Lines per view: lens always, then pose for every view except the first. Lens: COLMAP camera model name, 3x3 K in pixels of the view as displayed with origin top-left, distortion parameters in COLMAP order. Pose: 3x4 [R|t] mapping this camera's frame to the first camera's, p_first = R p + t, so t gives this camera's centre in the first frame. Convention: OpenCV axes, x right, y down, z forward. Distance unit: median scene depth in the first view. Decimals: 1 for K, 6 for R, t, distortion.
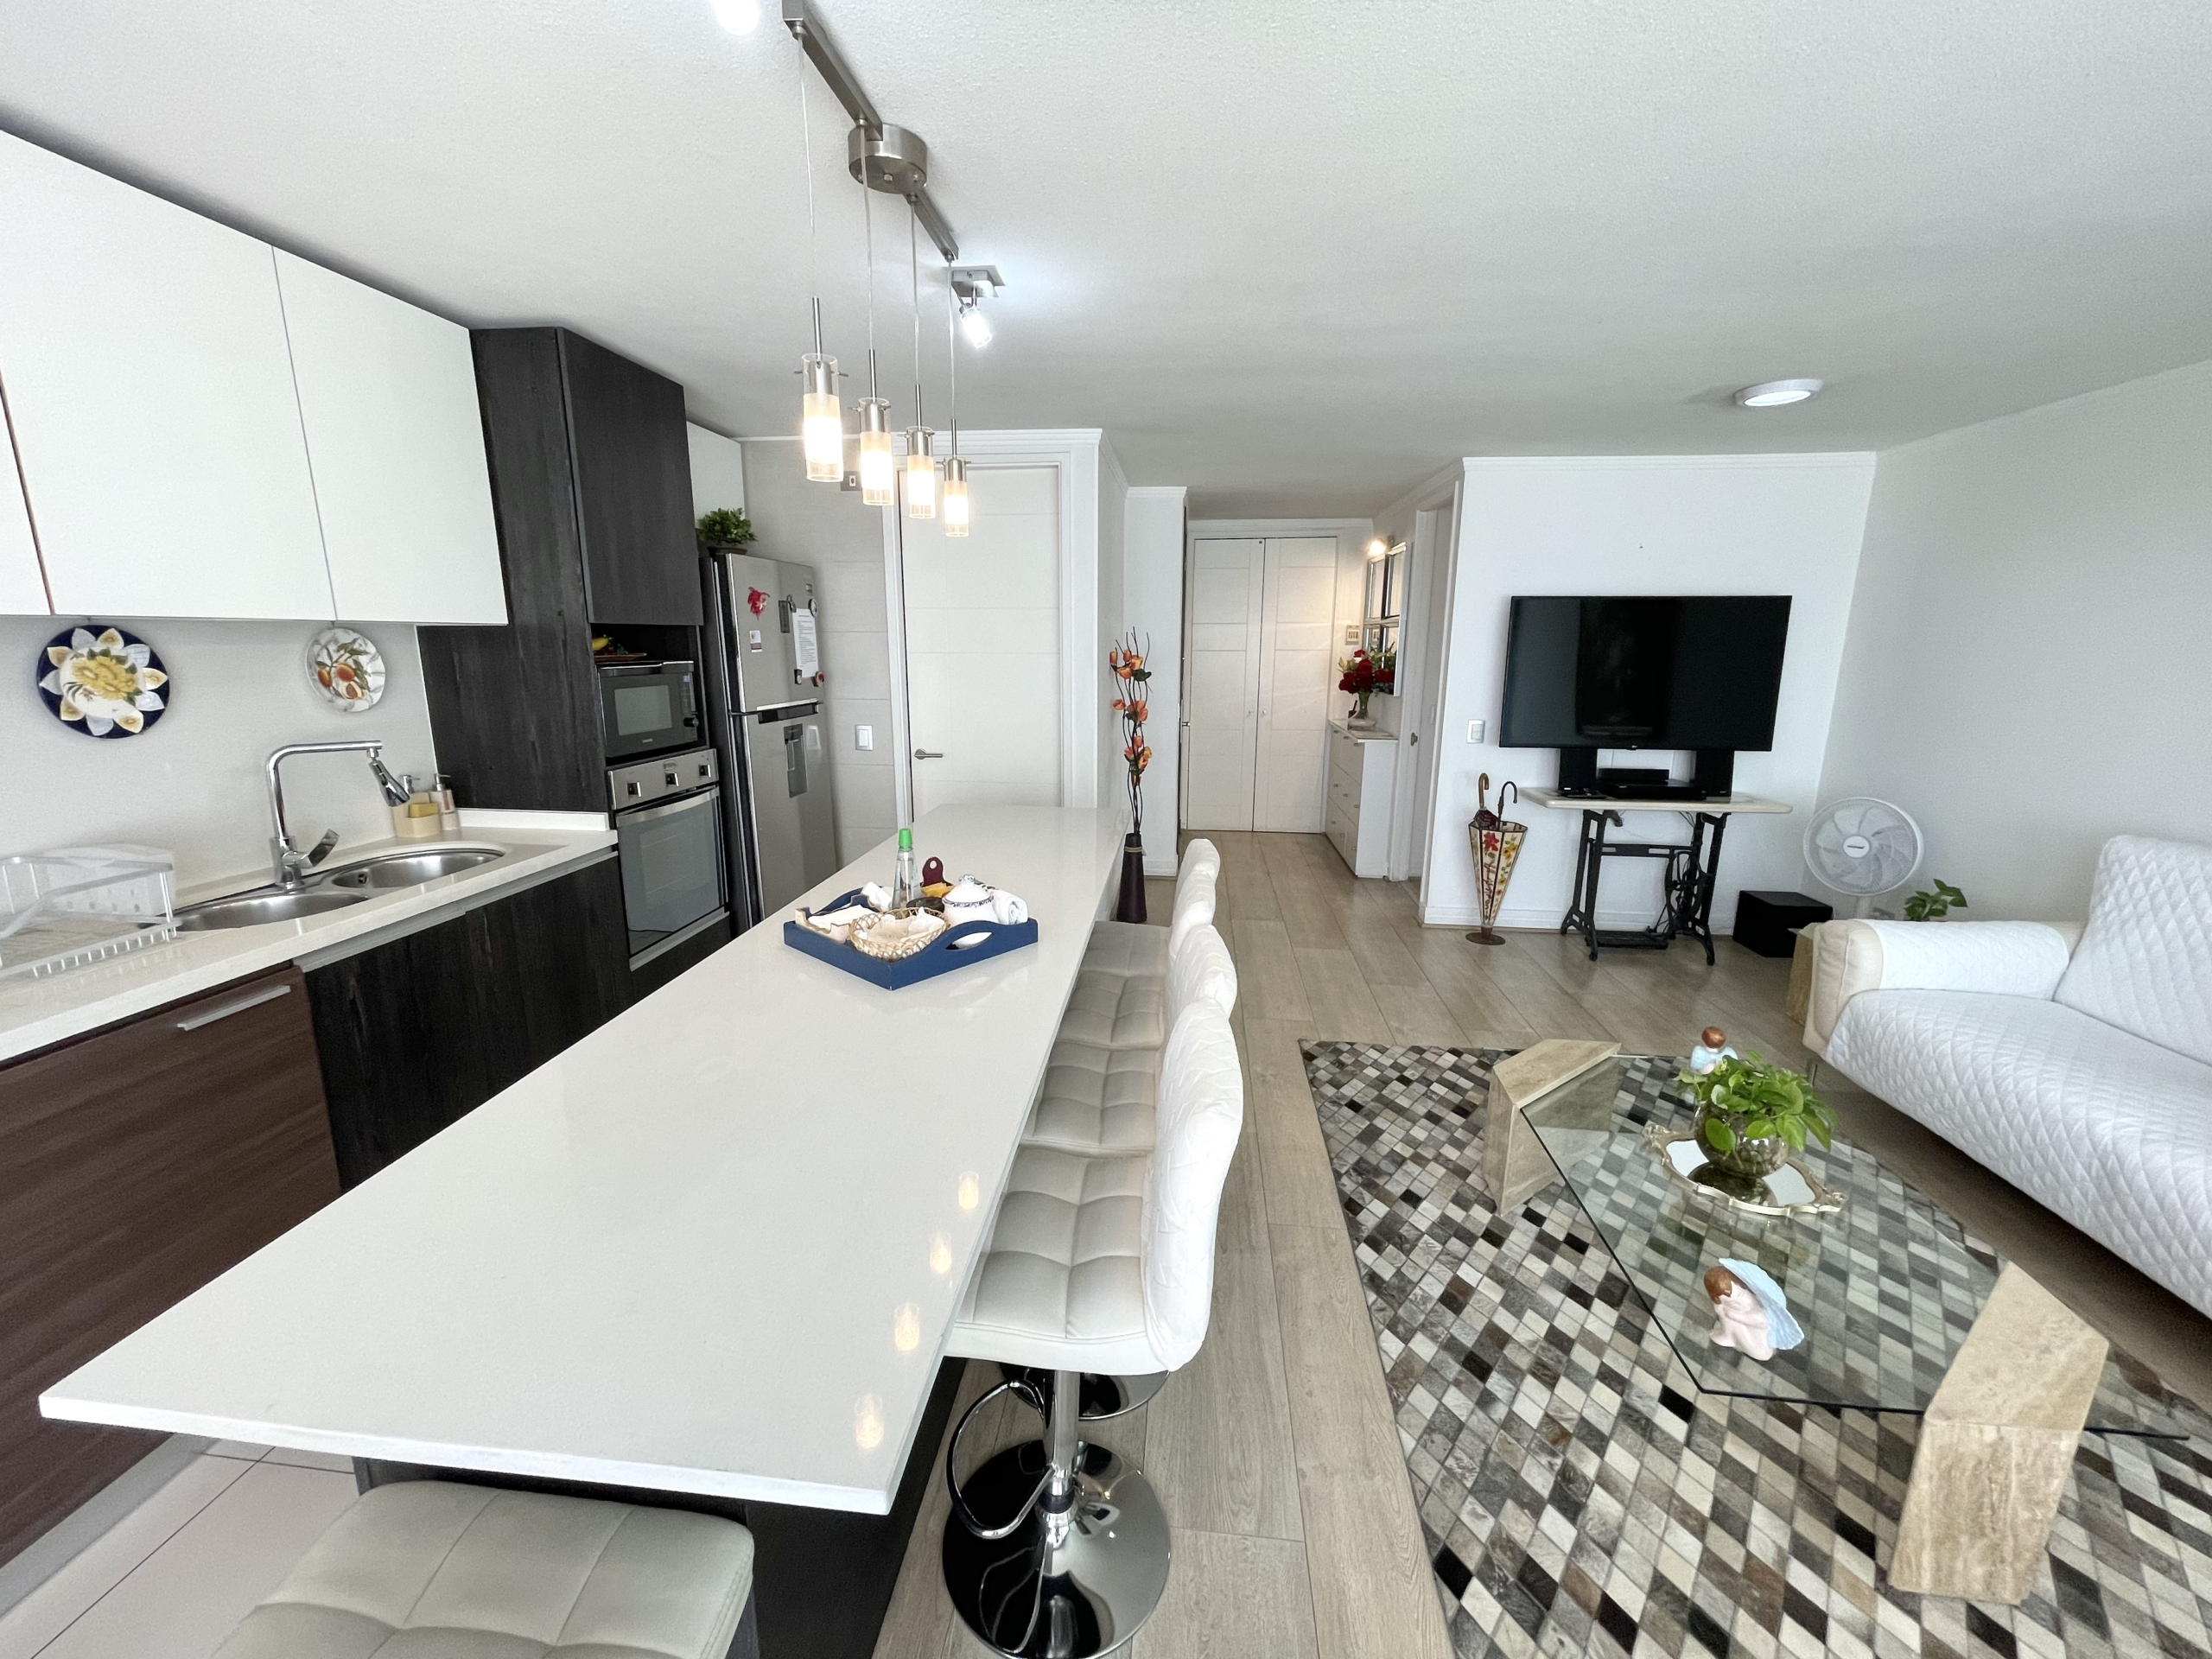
lens RADIAL K [[891.6, 0, 1095.7], [0, 891.6, 830.7], [0, 0, 1]] dist [-0.001829, 0.000865]
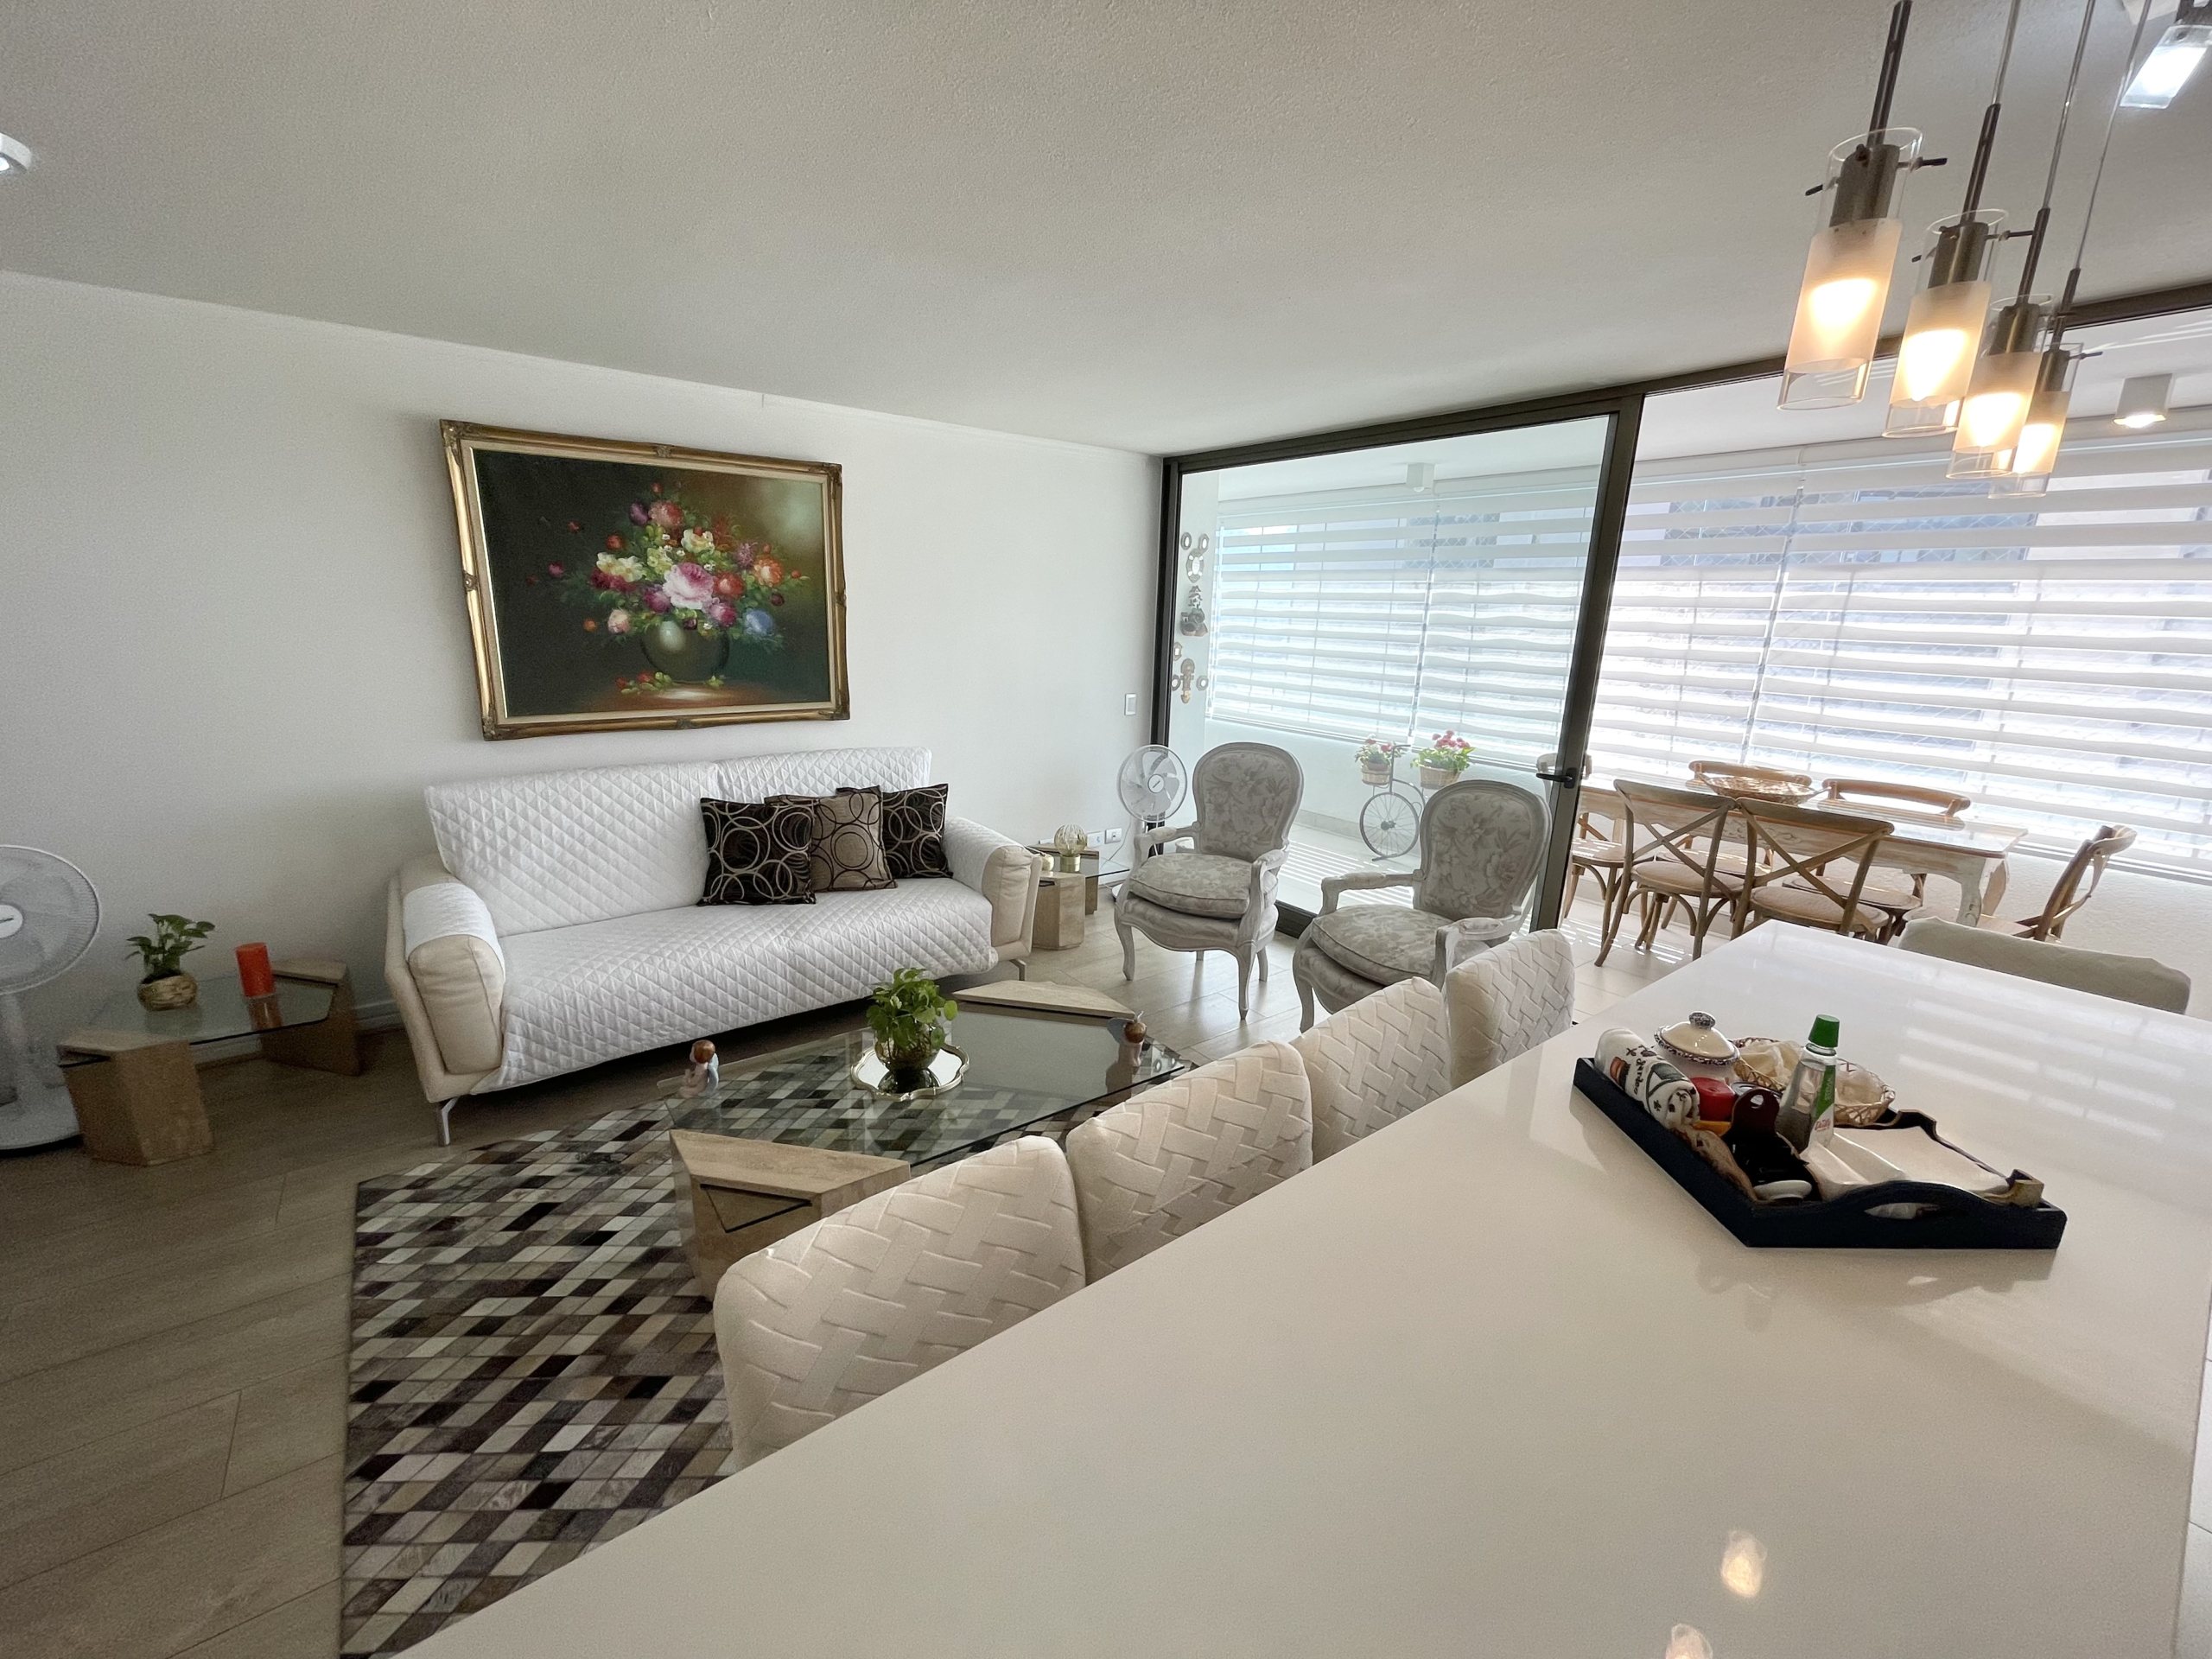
lens RADIAL K [[891.6, 0, 1101.5], [0, 891.6, 828.5], [0, 0, 1]] dist [-0.001829, 0.000865]
pose [[-0.688448, -0.201313, 0.696787, -0.185337], [0.120921, 0.915403, 0.383948, -0.274935], [-0.715134, 0.348584, -0.605865, 1.126249]]
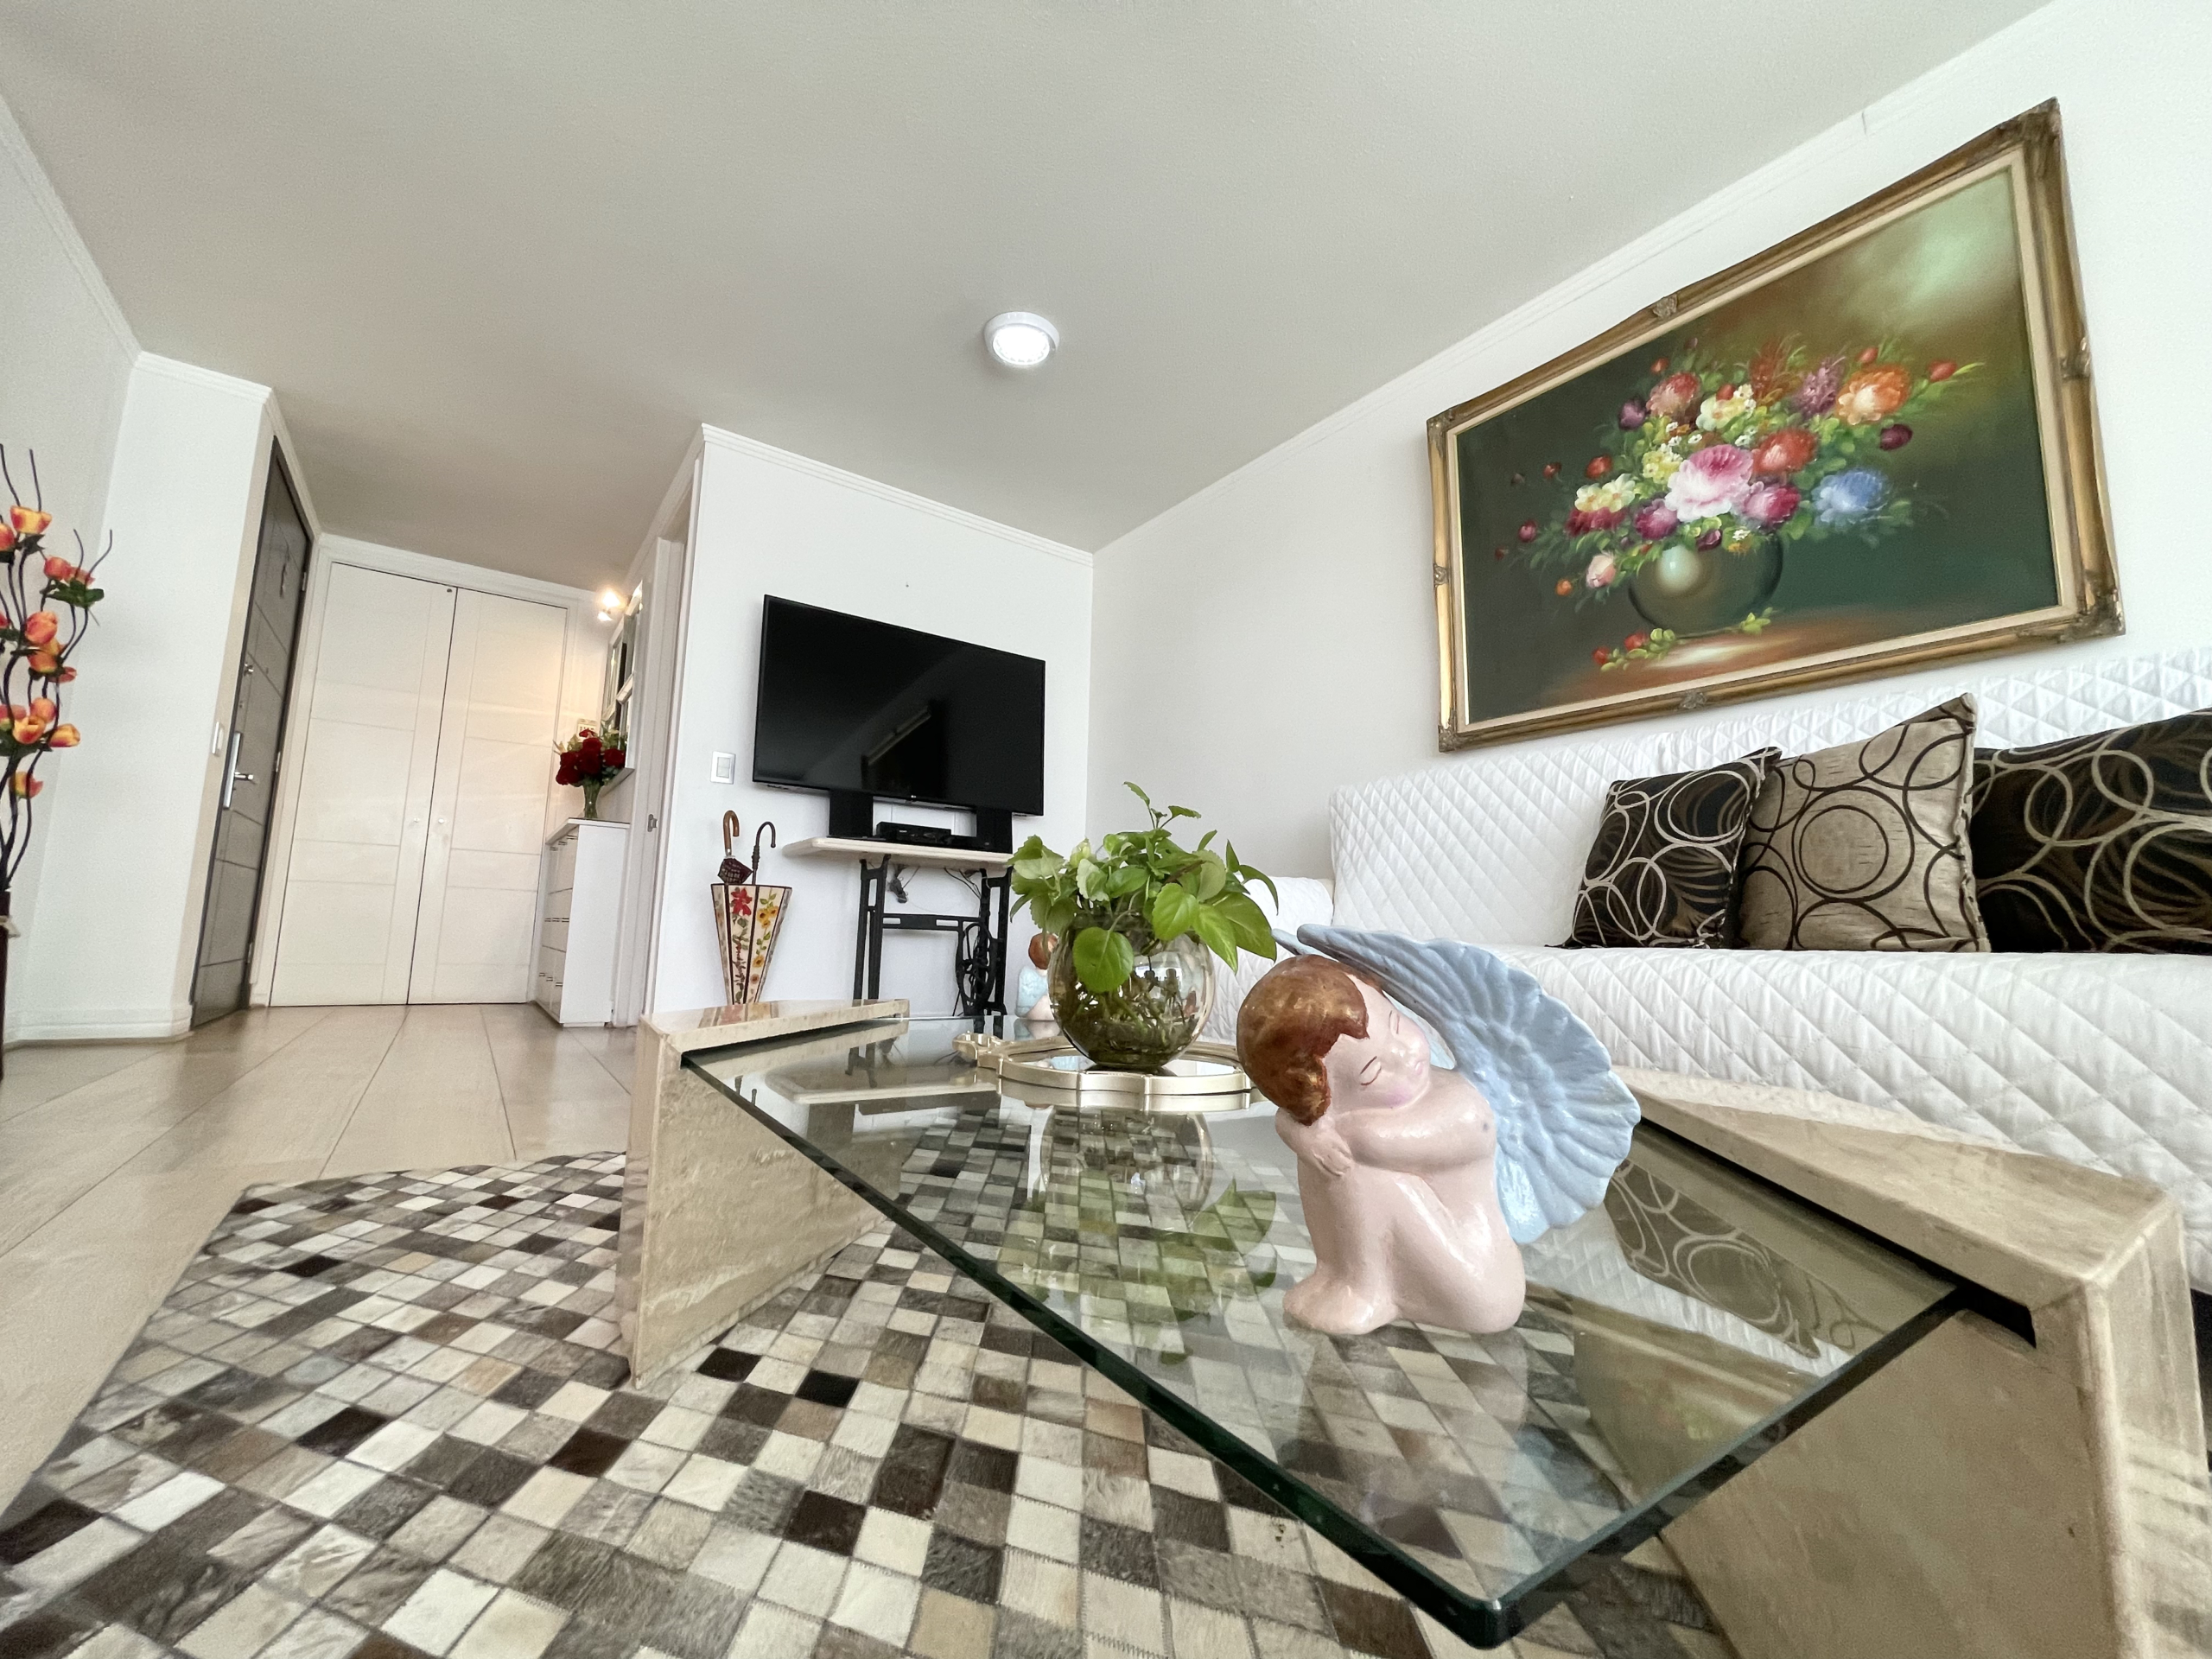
lens RADIAL K [[891.6, 0, 1093.6], [0, 891.6, 831.5], [0, 0, 1]] dist [-0.001829, 0.000865]
pose [[0.746960, 0.099666, 0.657356, 0.303731], [0.113287, 0.955164, -0.273548, 0.306654], [-0.655146, 0.278799, 0.702179, 0.512624]]
